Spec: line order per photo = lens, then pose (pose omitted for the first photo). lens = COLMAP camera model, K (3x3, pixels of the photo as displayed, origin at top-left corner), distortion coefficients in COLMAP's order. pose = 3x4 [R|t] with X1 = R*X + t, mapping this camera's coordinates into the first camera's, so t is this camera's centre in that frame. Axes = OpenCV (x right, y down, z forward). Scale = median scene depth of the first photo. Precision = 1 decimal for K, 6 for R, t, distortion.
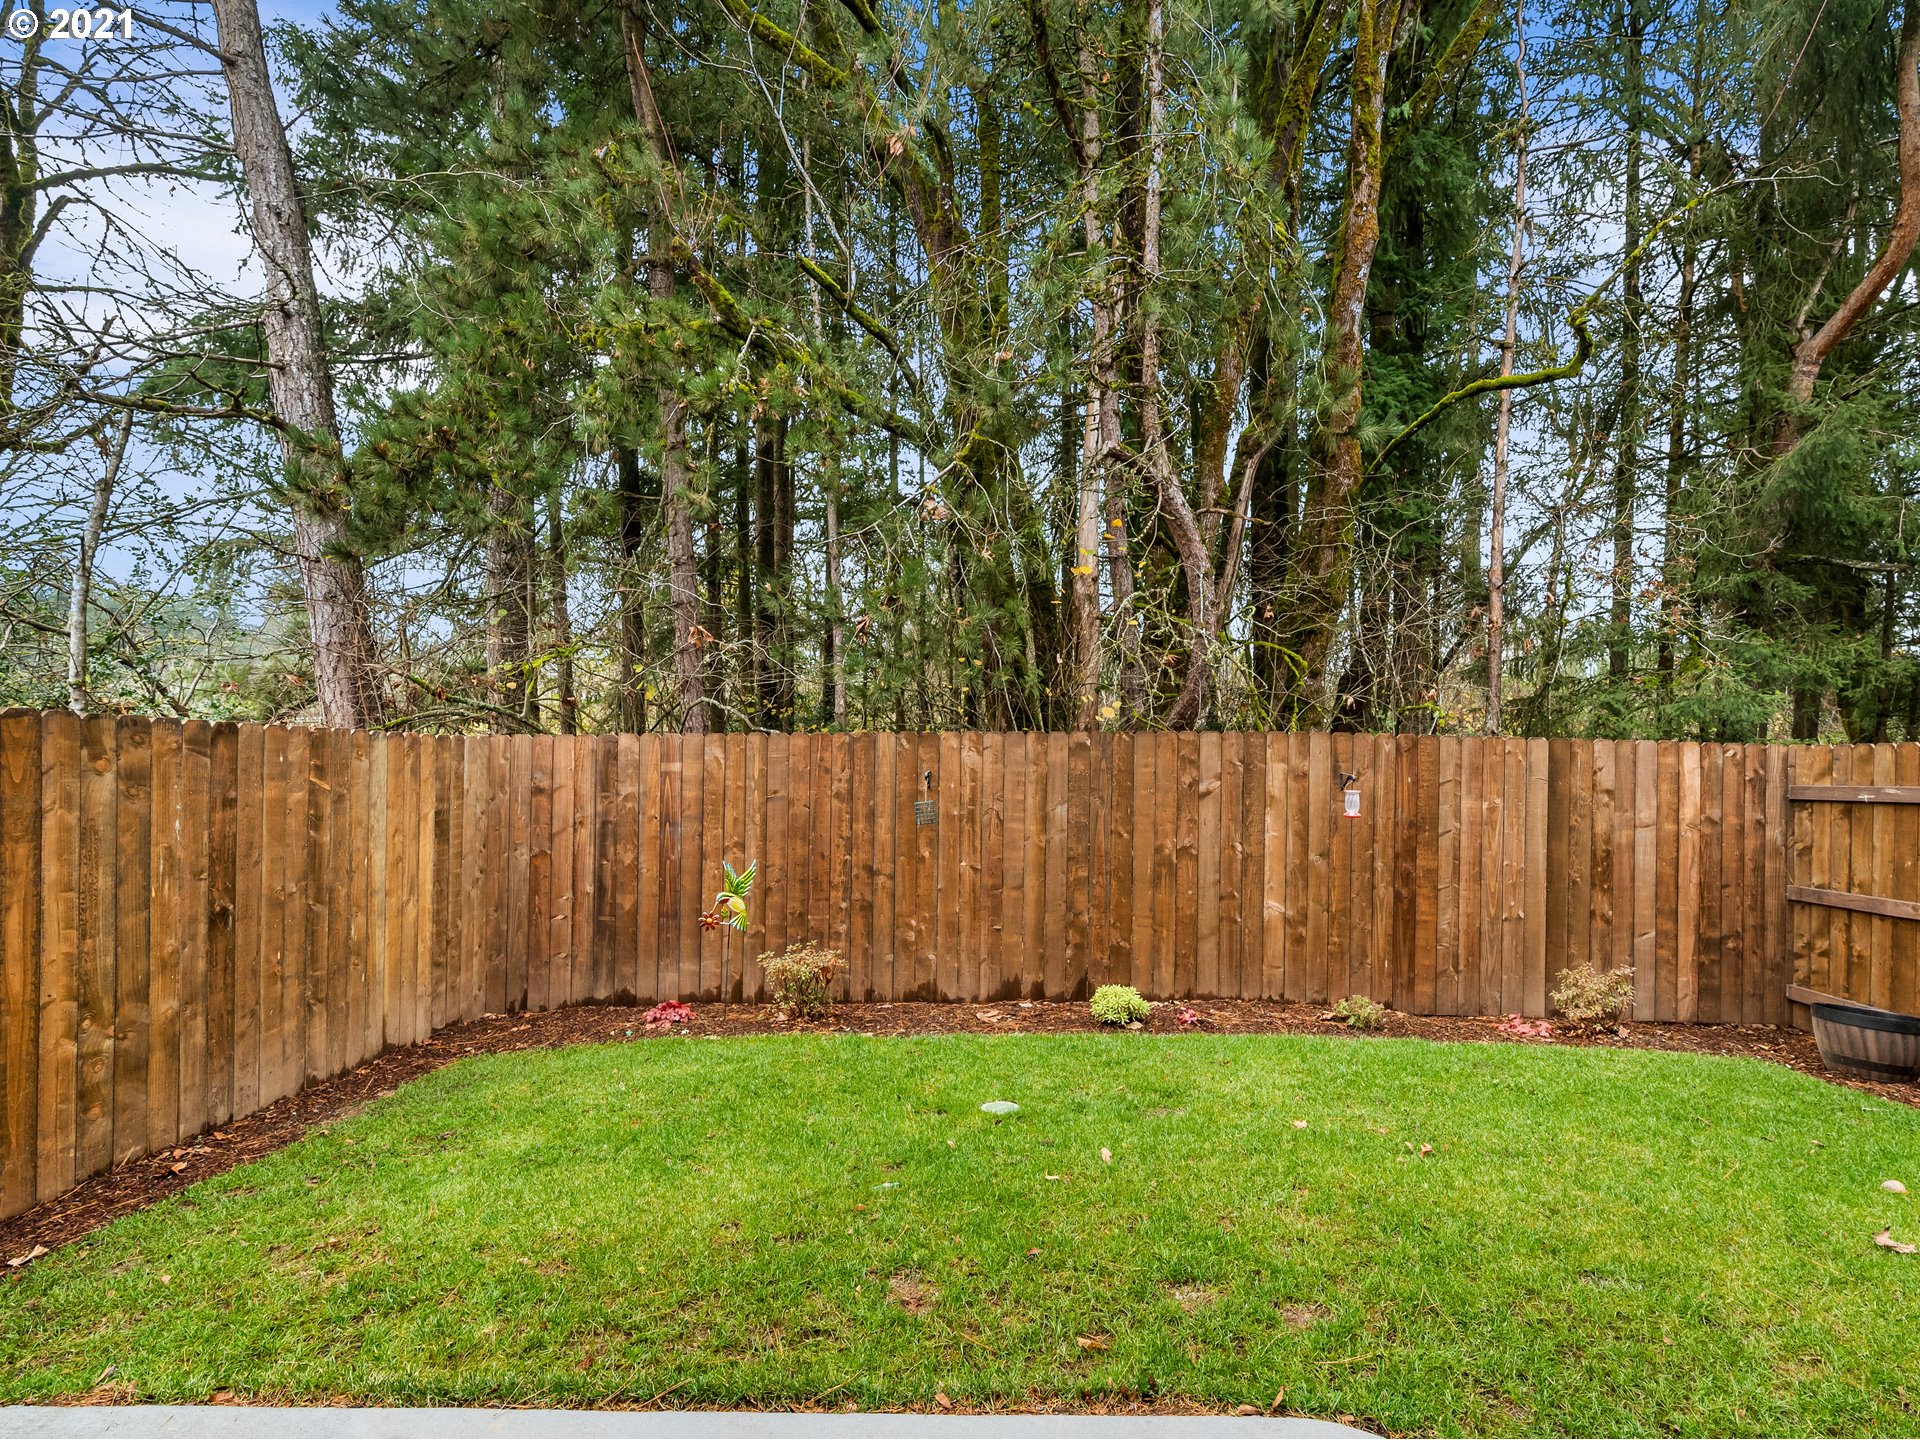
lens RADIAL K [[996.1, 0, 960.3], [0, 996.1, 702.1], [0, 0, 1]] dist [0.002680, -0.000928]
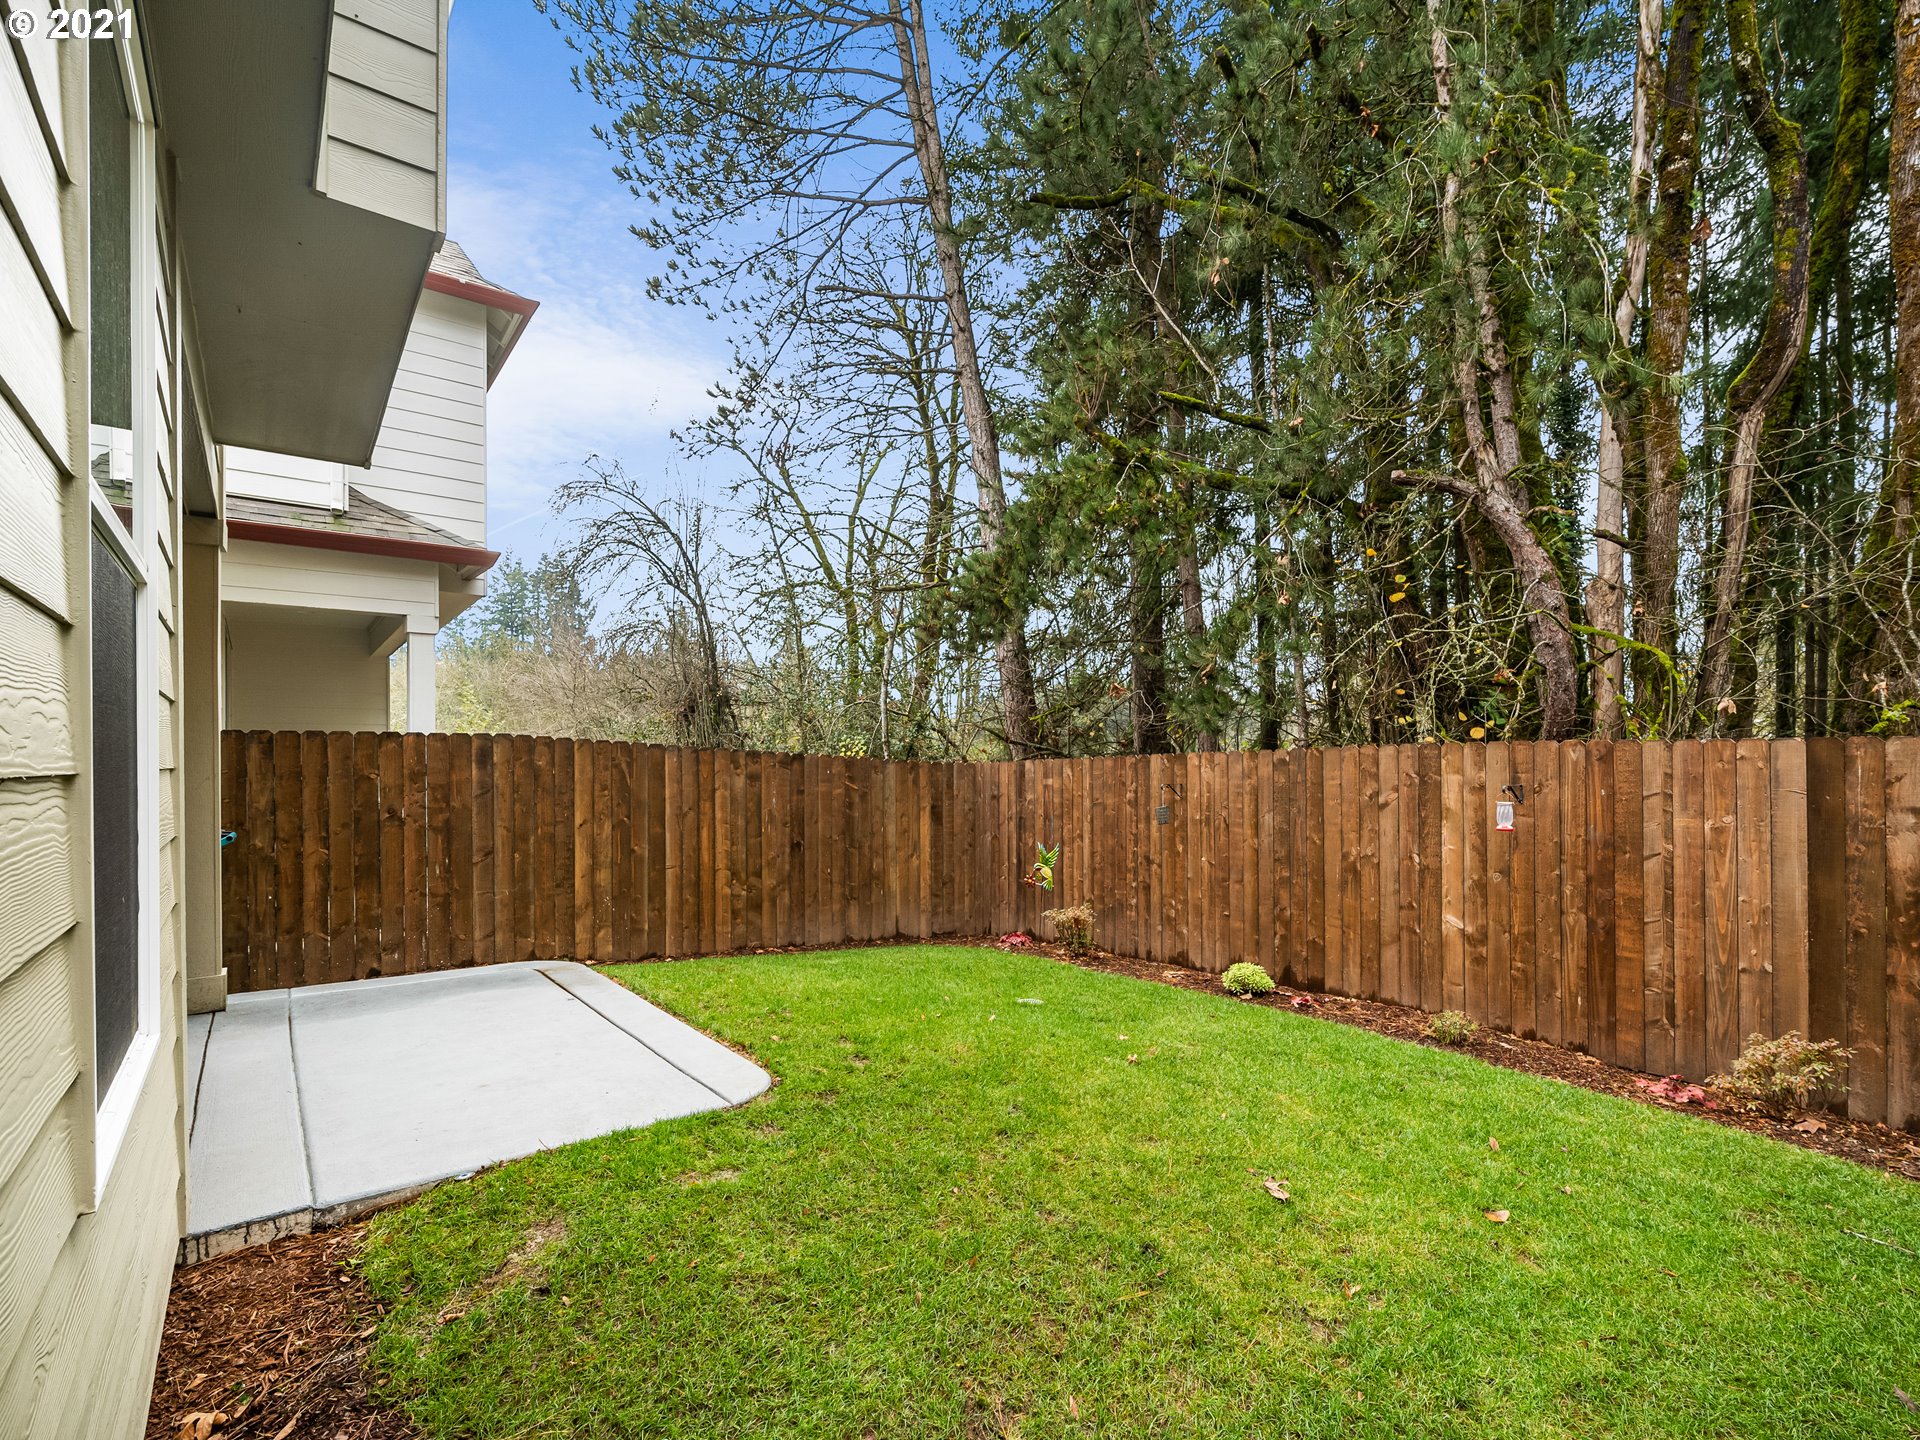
lens RADIAL K [[901.4, 0, 955.7], [0, 901.4, 744.3], [0, 0, 1]] dist [-0.000426, -0.001067]
pose [[0.612713, -0.034623, -0.789547, 0.719881], [0.023480, 0.999396, -0.025604, 0.042645], [0.789957, -0.002851, 0.613156, 0.074019]]
